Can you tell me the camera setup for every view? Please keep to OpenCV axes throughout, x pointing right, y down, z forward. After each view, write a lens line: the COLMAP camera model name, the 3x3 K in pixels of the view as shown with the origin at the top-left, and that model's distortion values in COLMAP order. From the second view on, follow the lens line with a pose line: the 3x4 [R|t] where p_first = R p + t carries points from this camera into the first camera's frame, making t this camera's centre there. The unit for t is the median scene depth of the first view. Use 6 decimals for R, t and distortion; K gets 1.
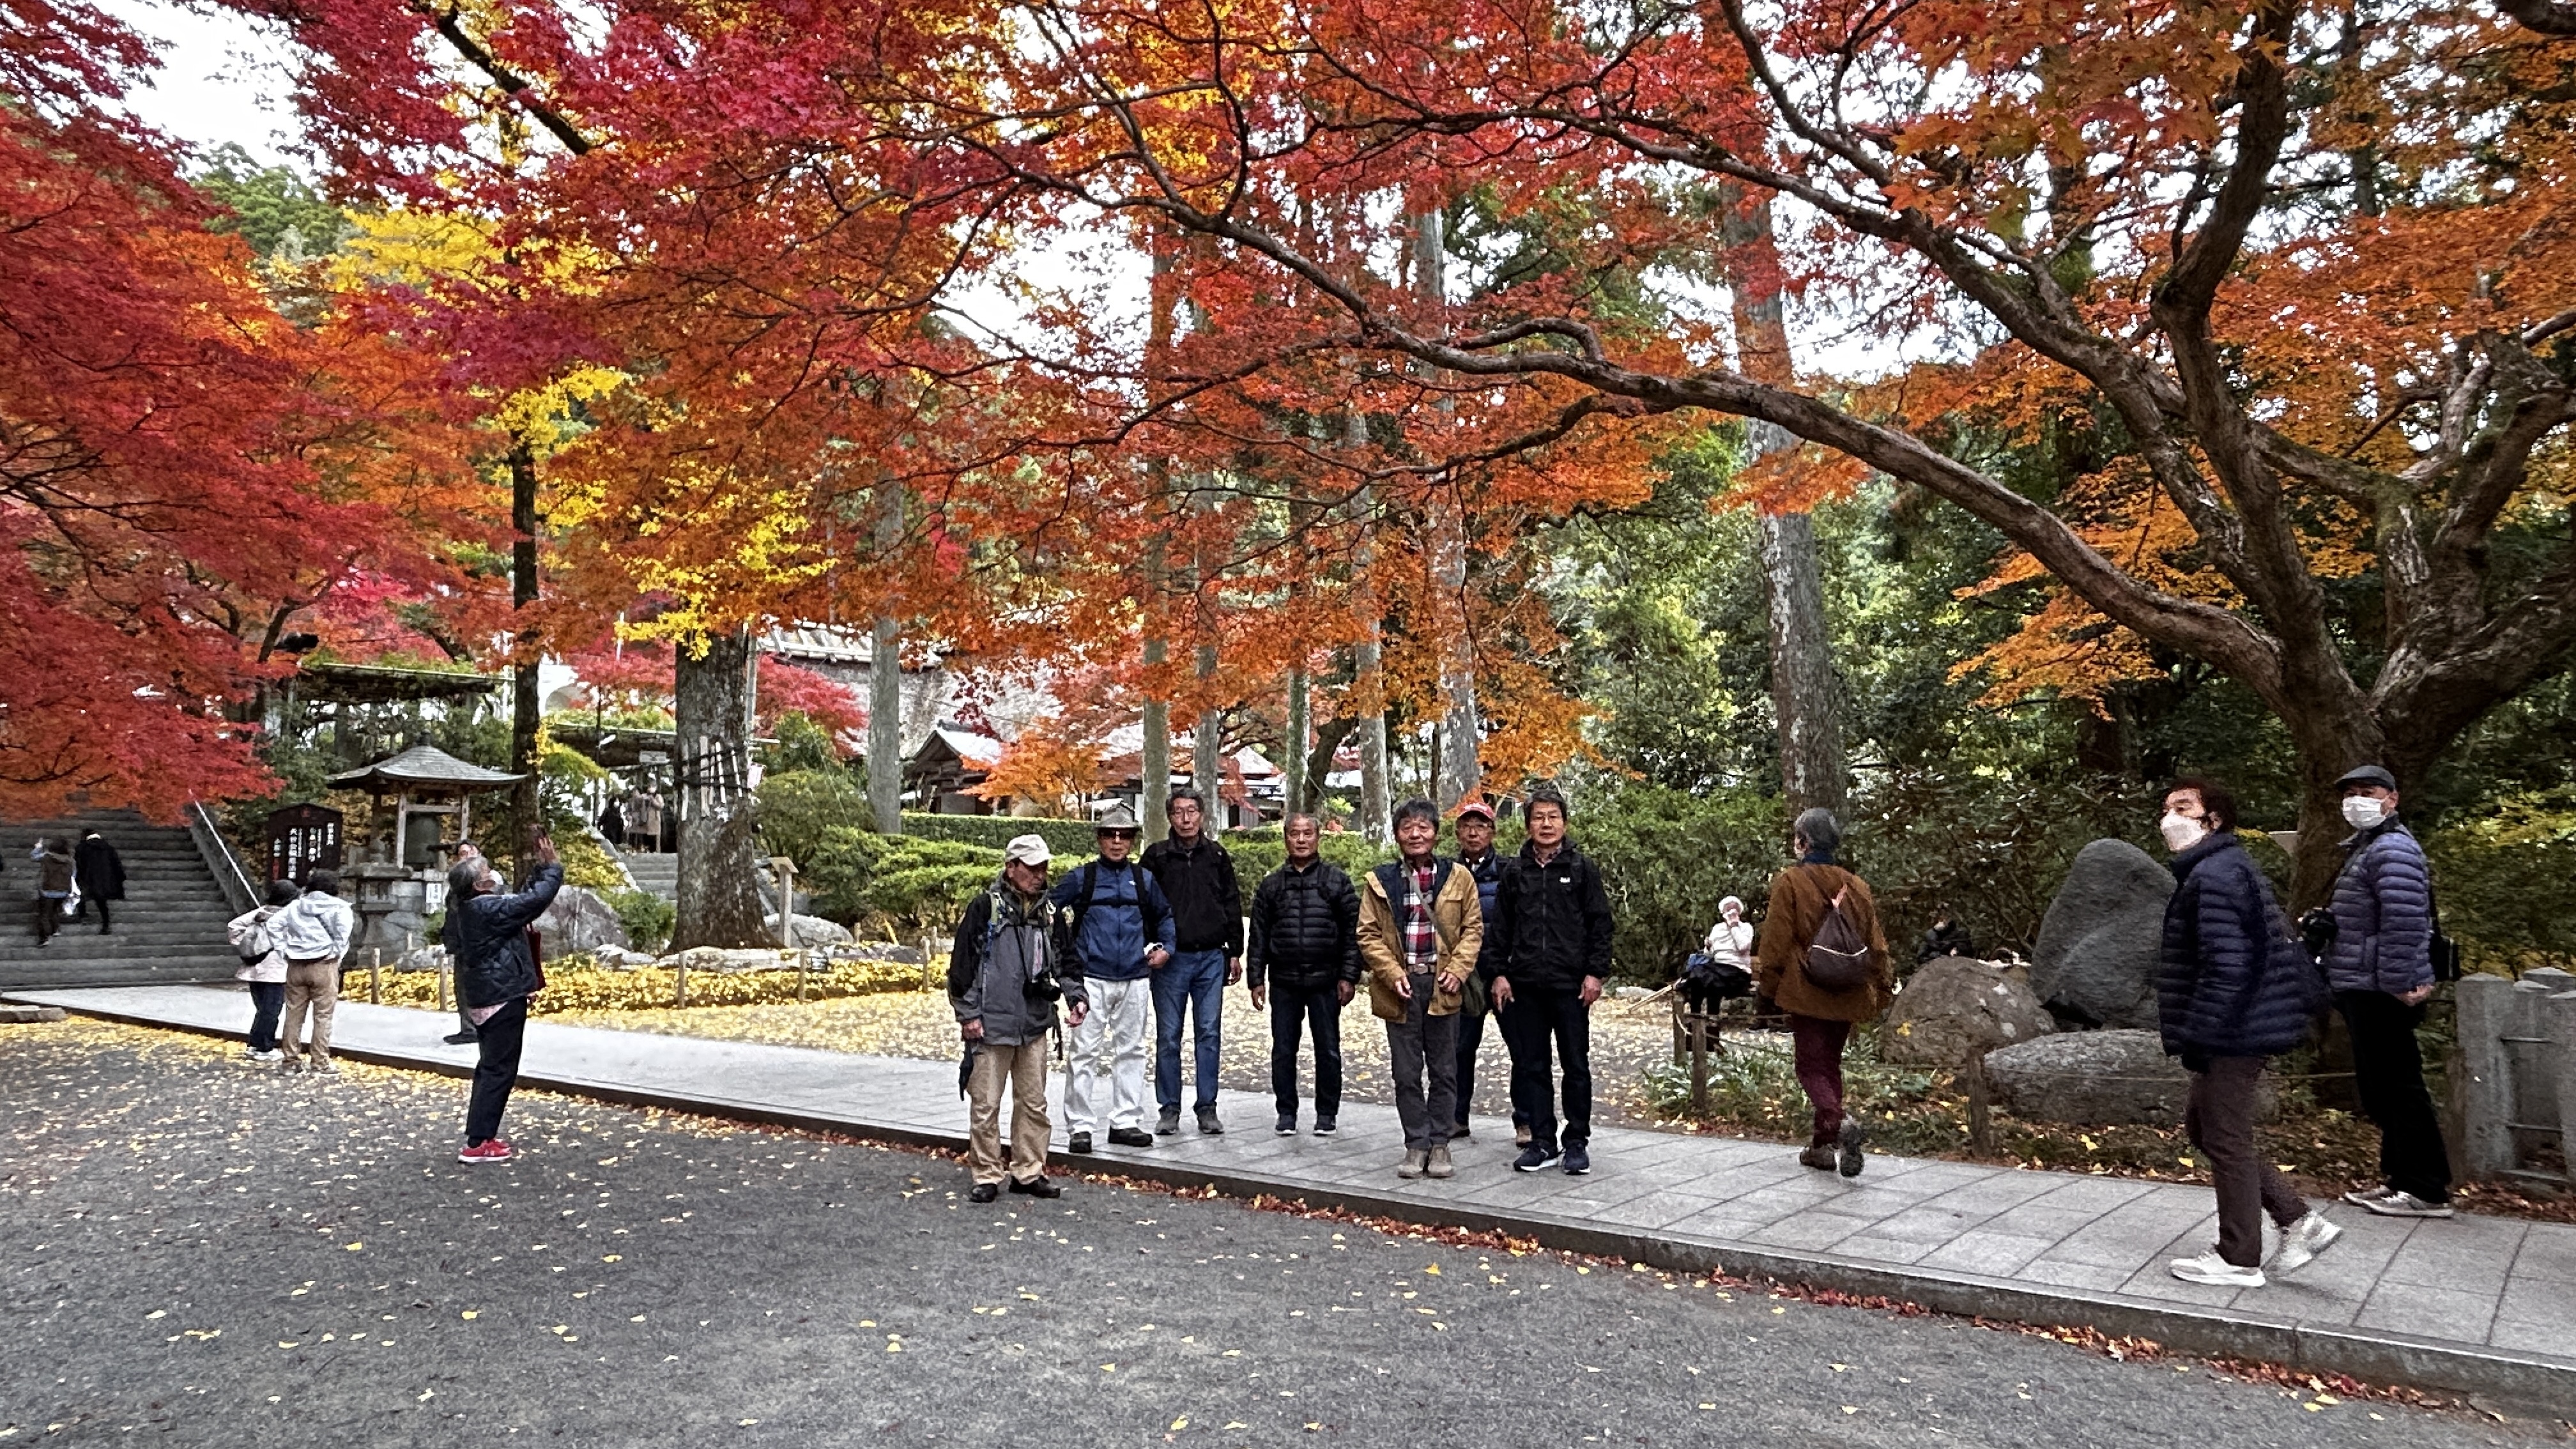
lens RADIAL K [[1612.0, 0, 1286.0], [0, 1612.0, 724.2], [0, 0, 1]] dist [-0.003992, -0.000493]
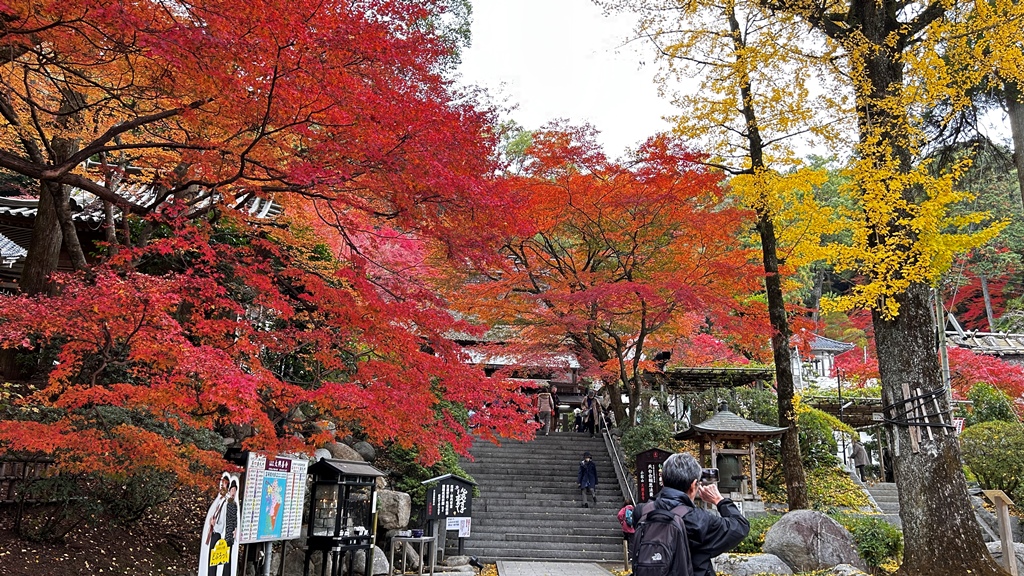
lens RADIAL K [[760.8, 0, 511.7], [0, 760.8, 288.6], [0, 0, 1]] dist [0.009343, 0.000939]
pose [[0.668428, -0.169924, -0.724106, -0.117386], [0.048238, 0.981407, -0.185776, 0.025068], [0.742211, 0.089249, 0.664197, 0.348975]]
